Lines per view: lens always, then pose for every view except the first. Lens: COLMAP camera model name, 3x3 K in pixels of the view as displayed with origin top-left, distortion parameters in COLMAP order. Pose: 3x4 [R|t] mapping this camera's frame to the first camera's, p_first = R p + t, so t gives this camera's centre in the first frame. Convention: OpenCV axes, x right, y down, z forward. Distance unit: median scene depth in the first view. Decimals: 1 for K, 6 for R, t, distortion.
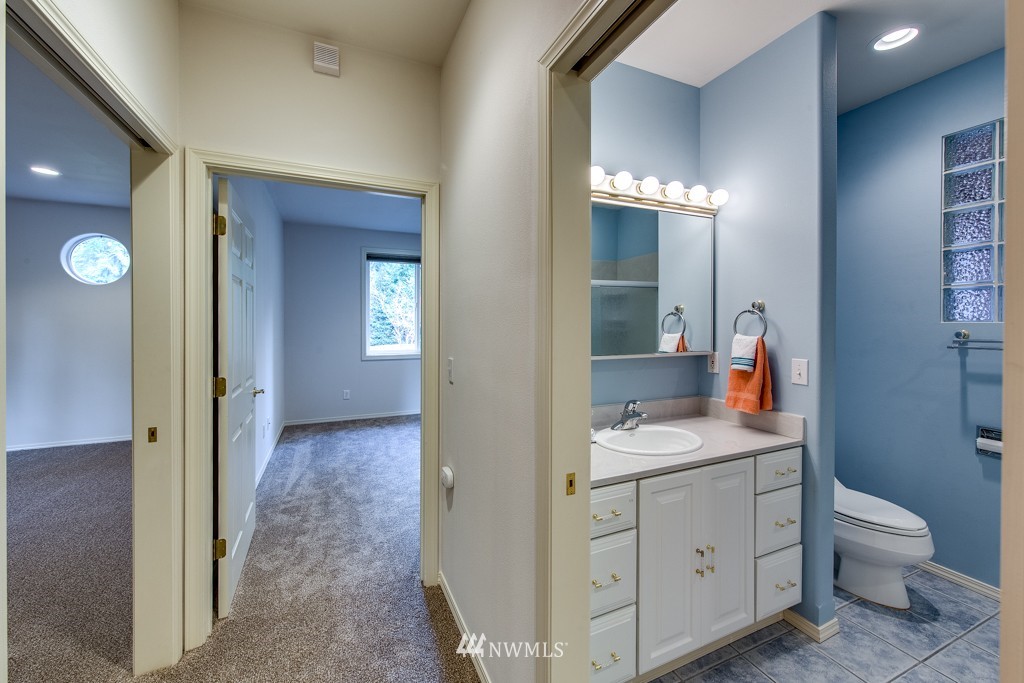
lens RADIAL K [[409.2, 0, 516.7], [0, 409.2, 338.1], [0, 0, 1]] dist [0.001571, 0.000149]
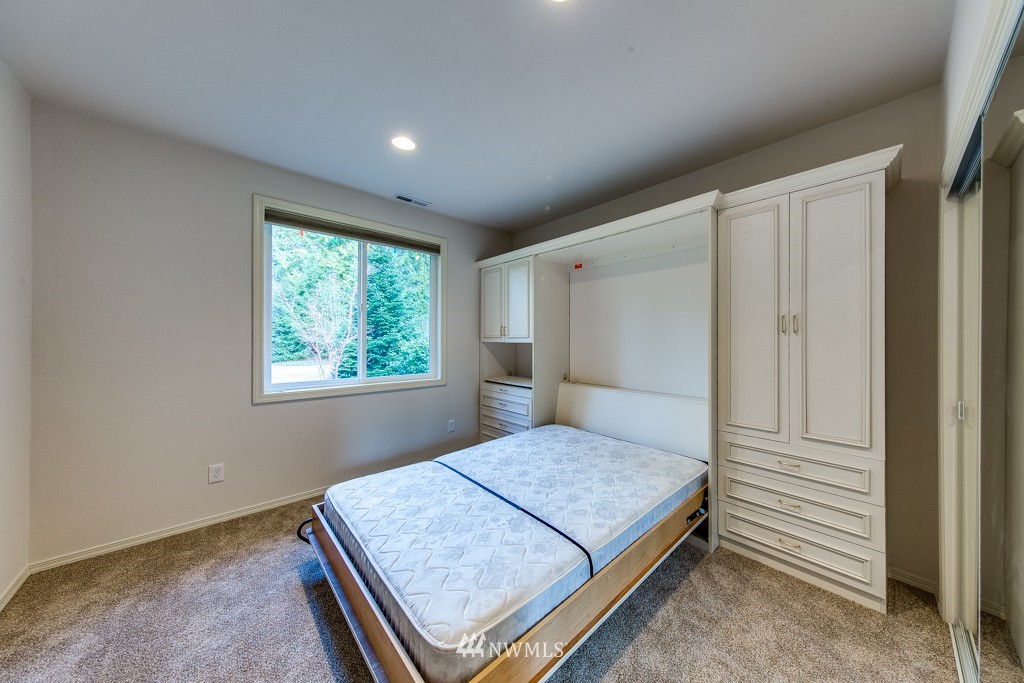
lens RADIAL K [[339.4, 0, 540.8], [0, 339.4, 344.0], [0, 0, 1]] dist [0.000198, -0.000019]
pose [[0.944838, -0.002279, 0.327531, -0.097610], [0.009296, 0.999760, -0.019861, -0.007262], [-0.327407, 0.021811, 0.944632, 0.264246]]
